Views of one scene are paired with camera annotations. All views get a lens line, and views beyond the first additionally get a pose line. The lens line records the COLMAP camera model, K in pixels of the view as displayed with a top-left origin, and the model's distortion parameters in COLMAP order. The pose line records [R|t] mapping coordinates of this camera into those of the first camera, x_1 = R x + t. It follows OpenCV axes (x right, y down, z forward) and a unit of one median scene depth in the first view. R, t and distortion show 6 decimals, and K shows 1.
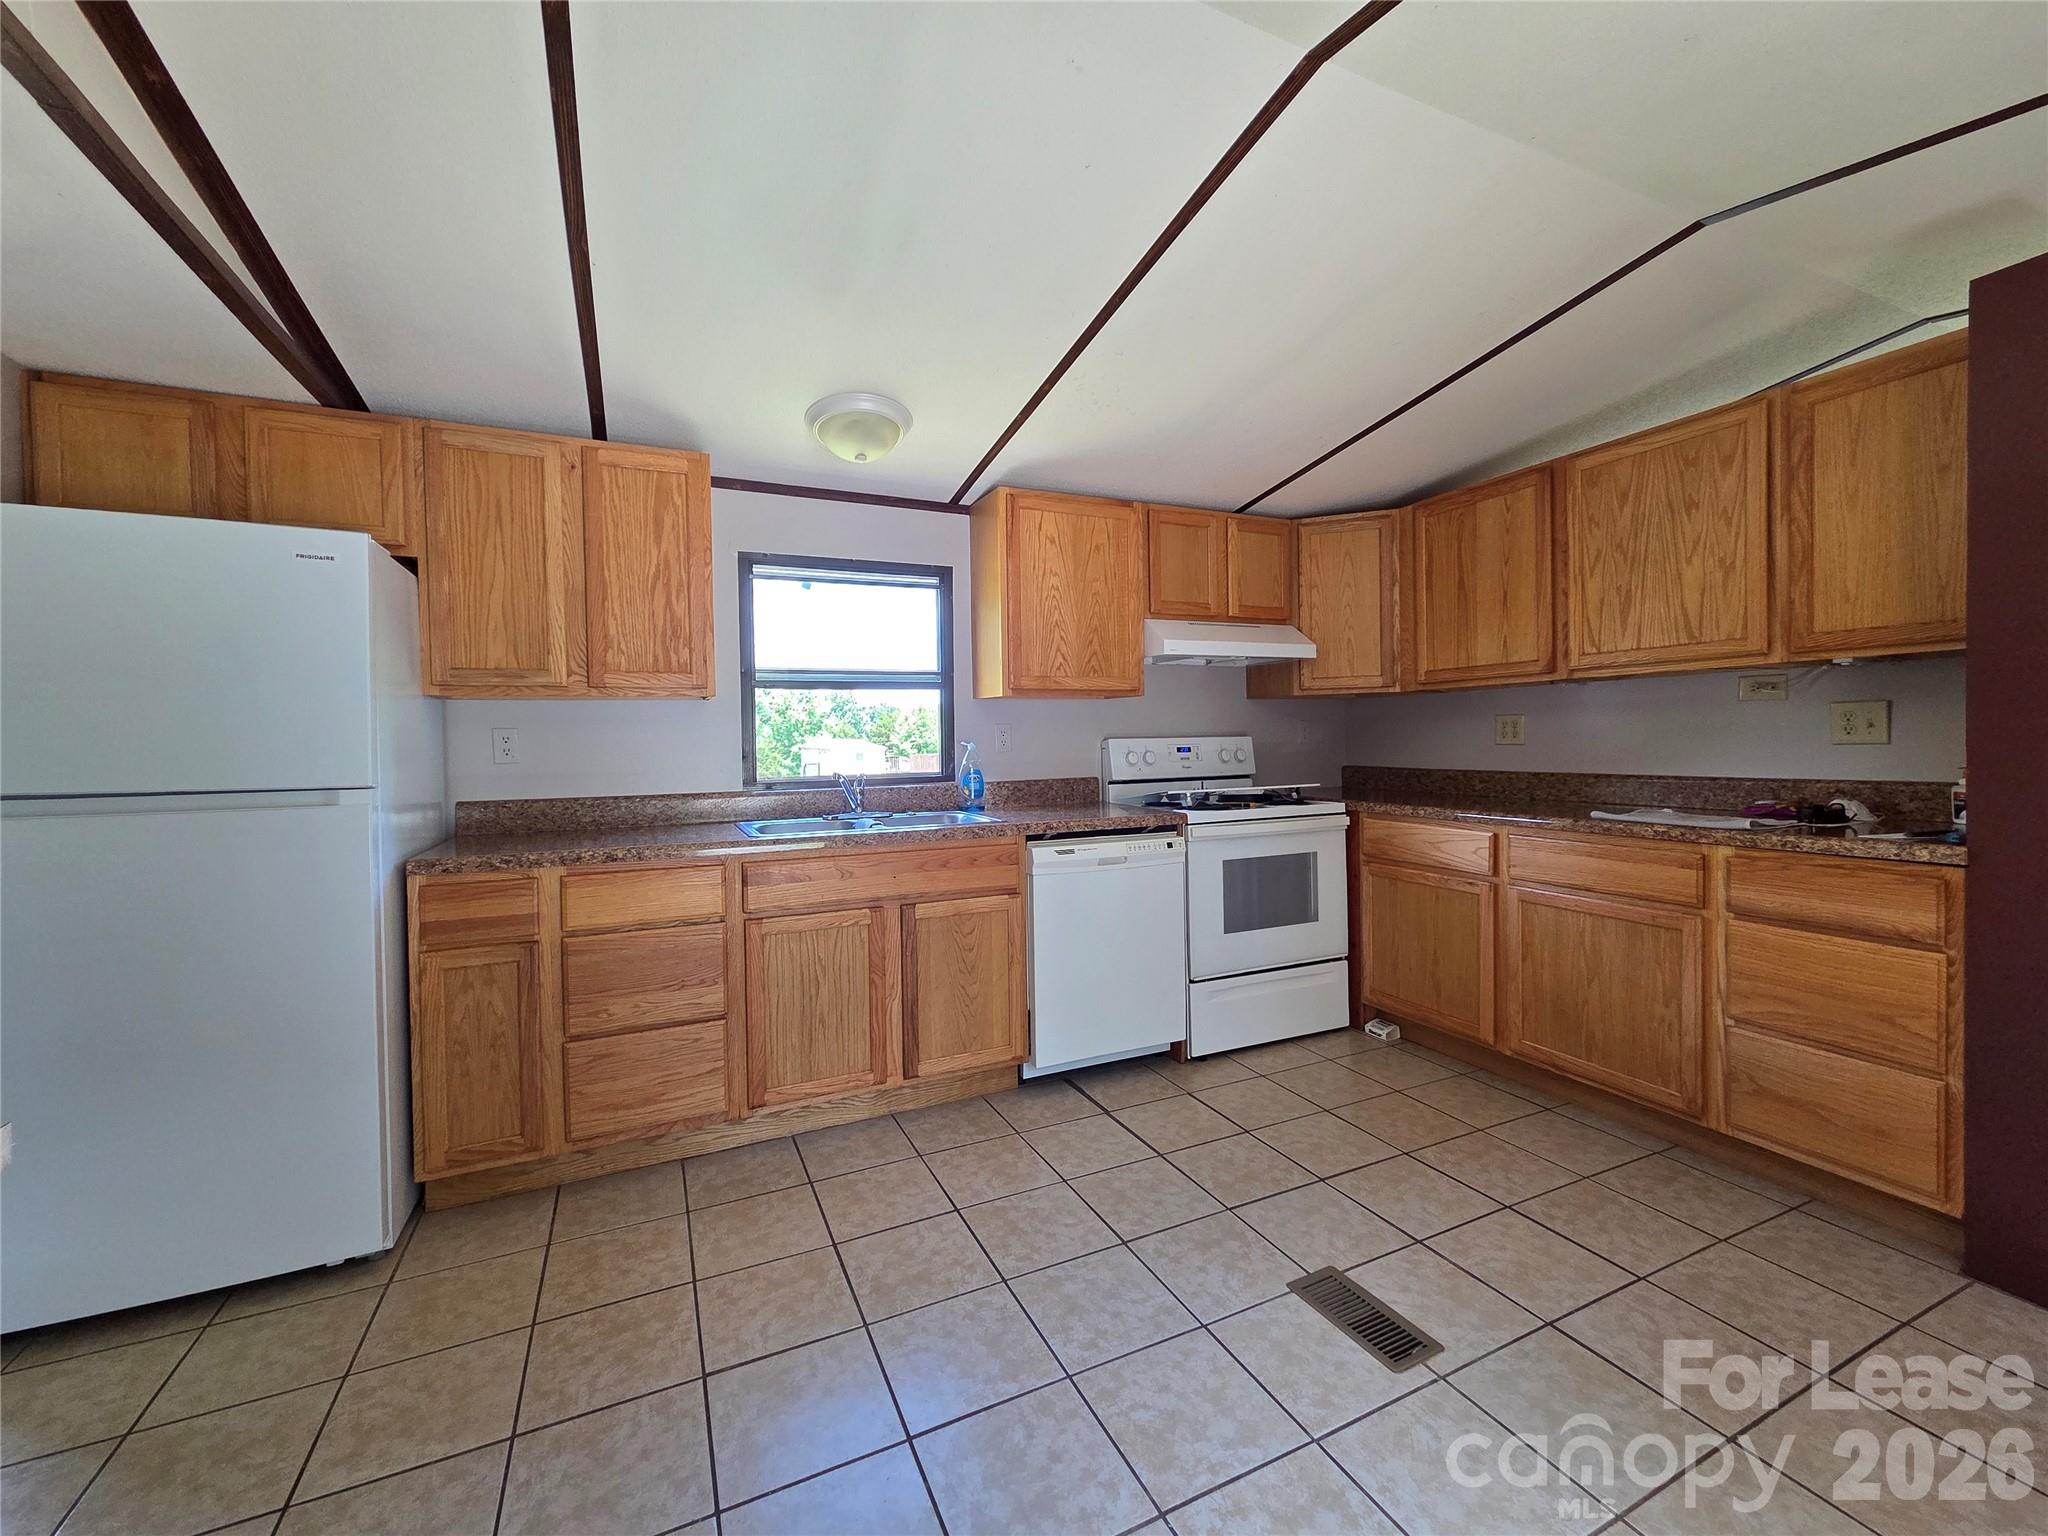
lens RADIAL K [[834.3, 0, 1034.9], [0, 834.3, 754.5], [0, 0, 1]] dist [0.002994, -0.001011]
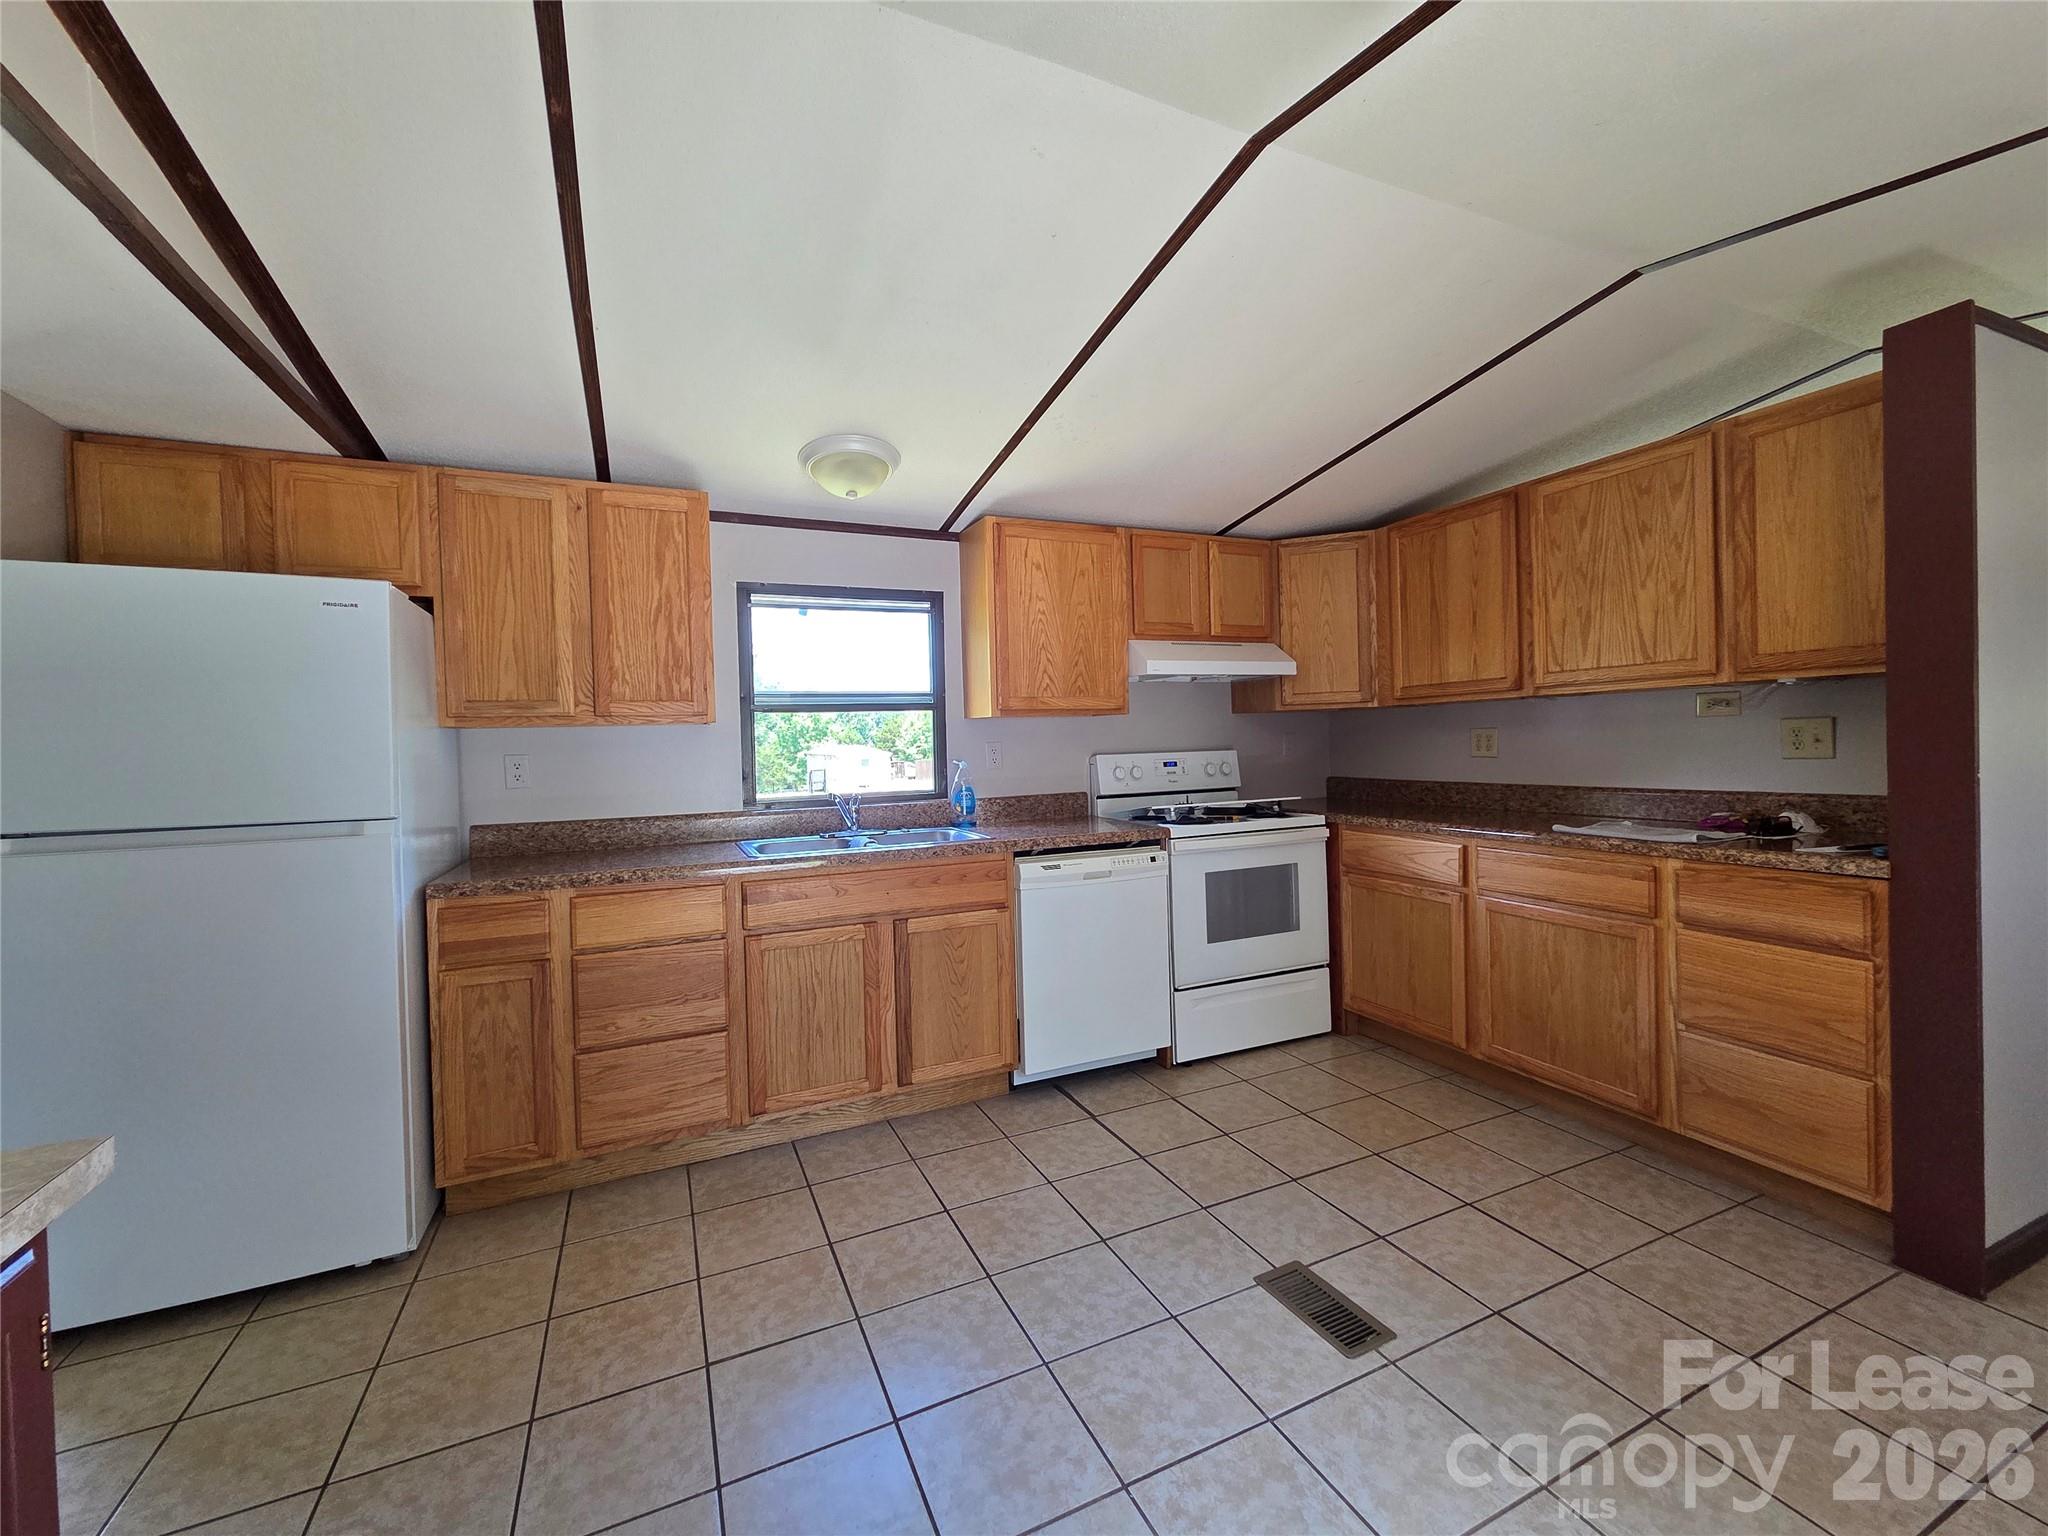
lens RADIAL K [[834.3, 0, 1034.9], [0, 834.3, 754.5], [0, 0, 1]] dist [0.002994, -0.001011]
pose [[0.999926, -0.010263, -0.006563, 0.028522], [0.010234, 0.999938, -0.004385, -0.023627], [0.006608, 0.004317, 0.999969, -0.053031]]
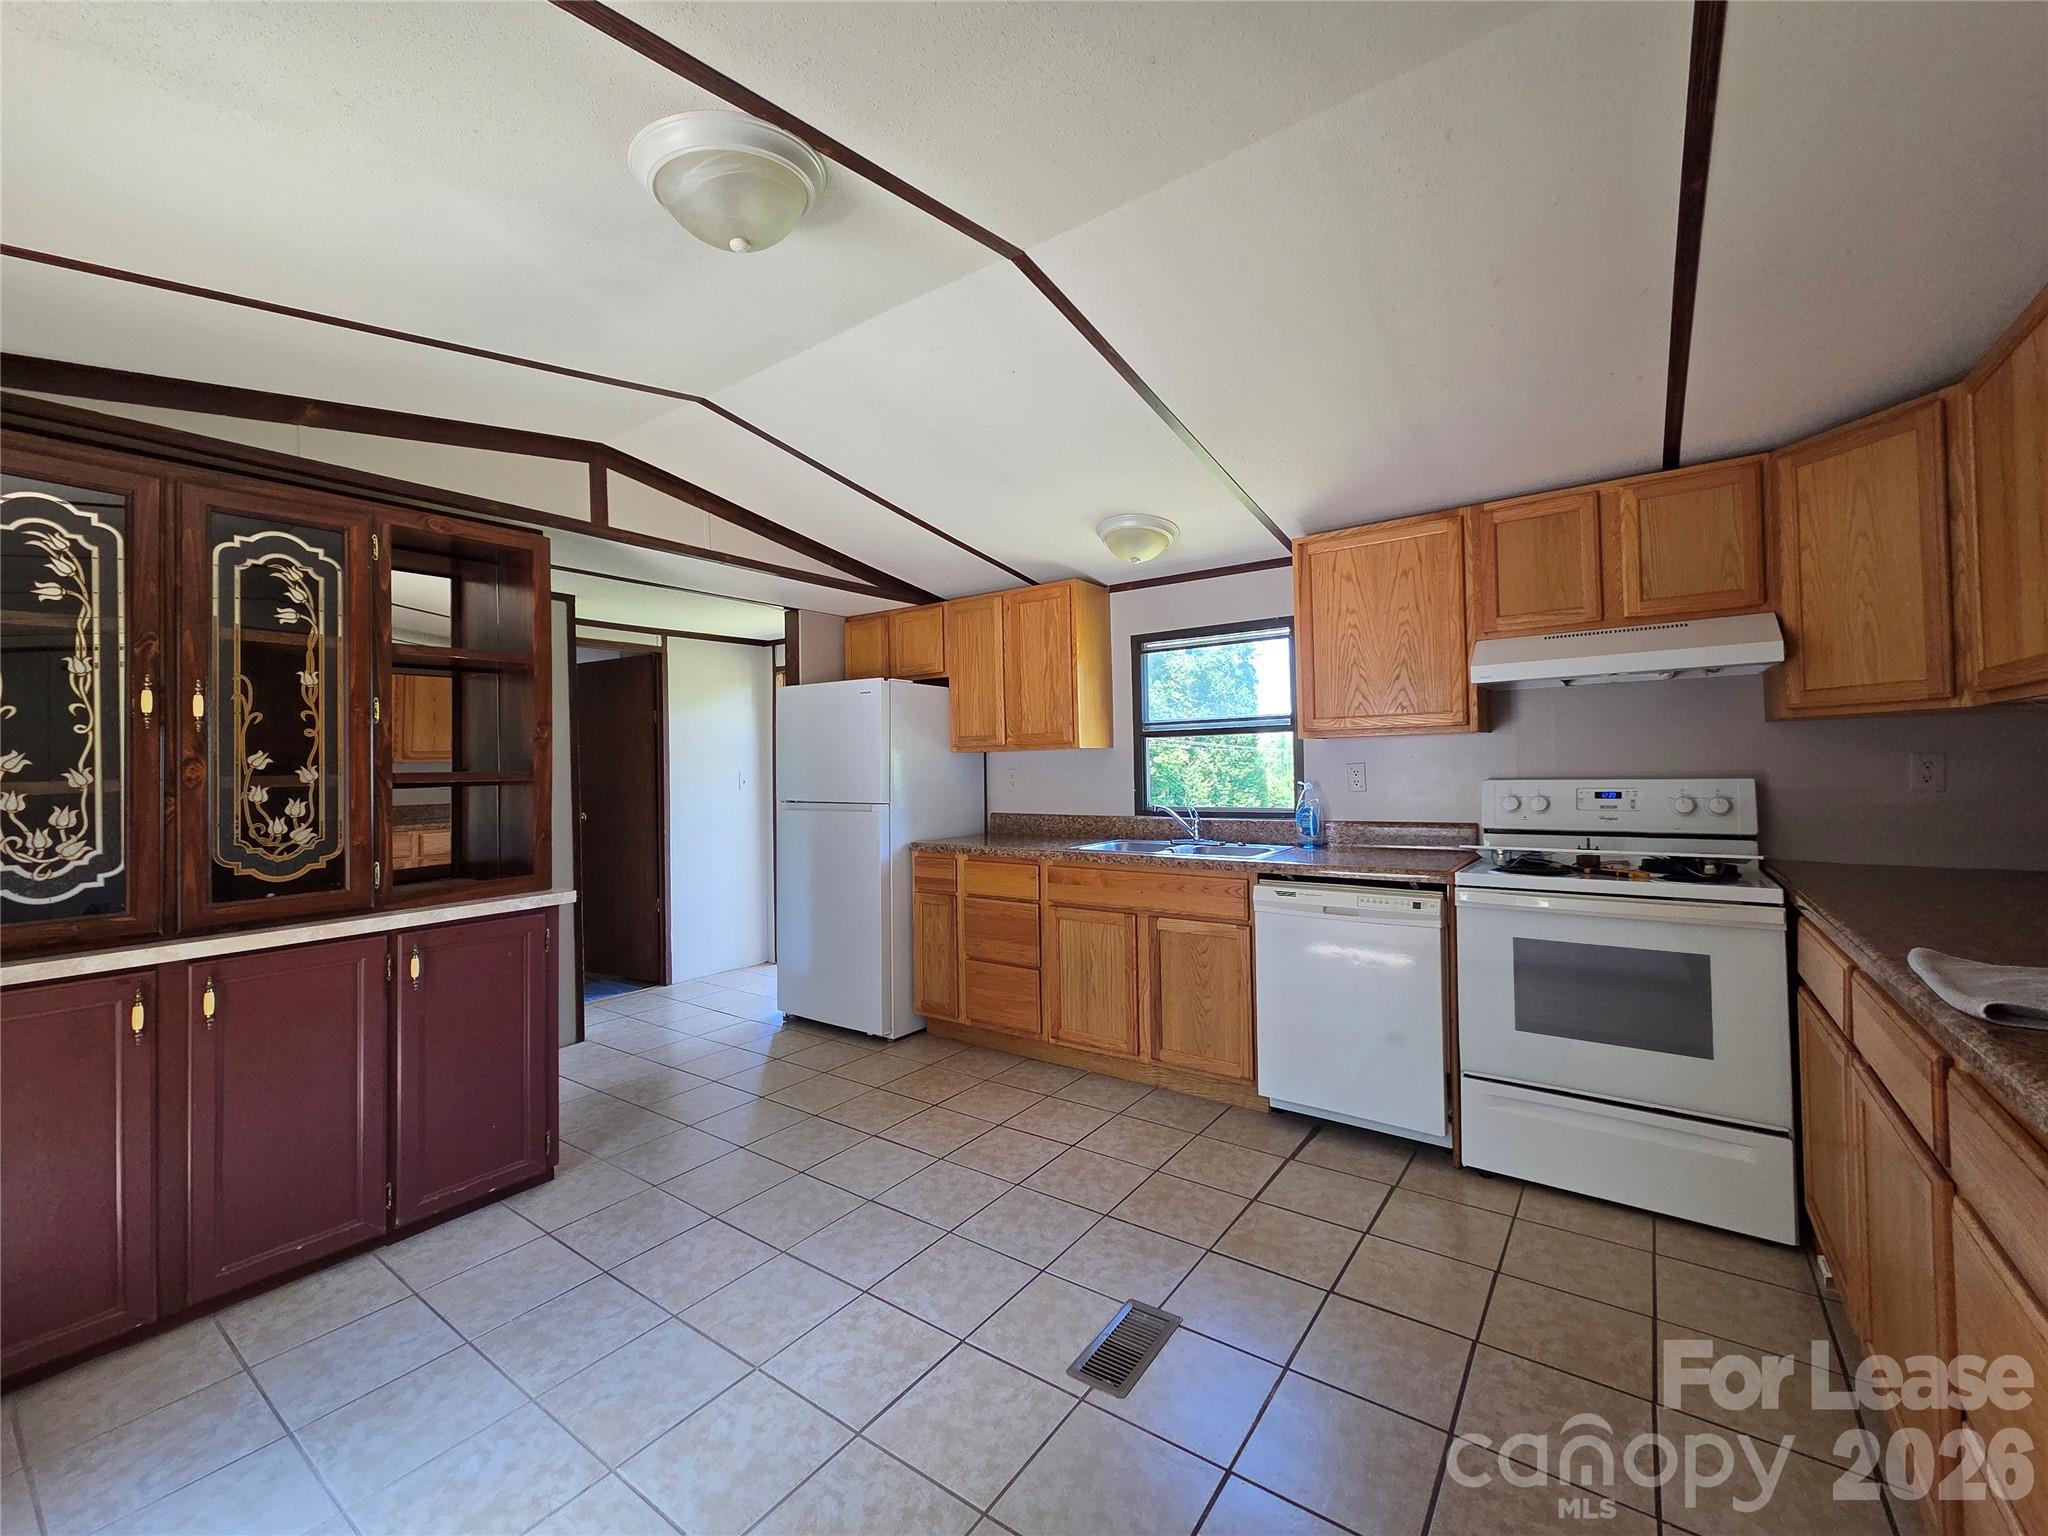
lens RADIAL K [[834.3, 0, 1034.9], [0, 834.3, 754.5], [0, 0, 1]] dist [0.002994, -0.001011]
pose [[0.491437, -0.006198, -0.870891, 0.925402], [-0.008426, 0.999894, -0.011871, -0.046618], [0.870873, 0.013172, 0.491332, 0.270497]]
